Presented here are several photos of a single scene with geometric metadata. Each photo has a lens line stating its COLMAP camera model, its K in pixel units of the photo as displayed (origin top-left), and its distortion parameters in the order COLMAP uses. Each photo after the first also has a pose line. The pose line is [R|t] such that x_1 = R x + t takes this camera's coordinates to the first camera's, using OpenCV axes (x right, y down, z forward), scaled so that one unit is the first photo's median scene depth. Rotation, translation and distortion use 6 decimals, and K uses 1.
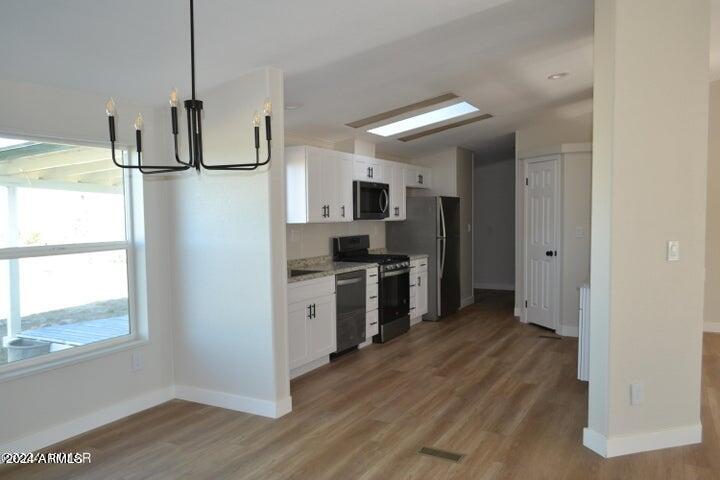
lens RADIAL K [[577.8, 0, 360.0], [0, 577.8, 240.0], [0, 0, 1]] dist [-0.009098, -0.001837]
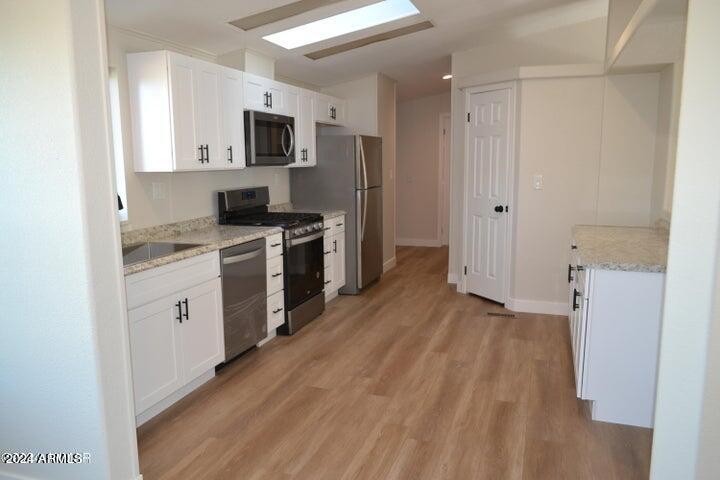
lens RADIAL K [[577.8, 0, 360.0], [0, 577.8, 240.0], [0, 0, 1]] dist [-0.009098, -0.001837]
pose [[0.984370, -0.022552, 0.174661, 0.000646], [0.005685, 0.995319, 0.096475, -0.012768], [-0.176019, -0.093975, 0.979891, 0.275695]]
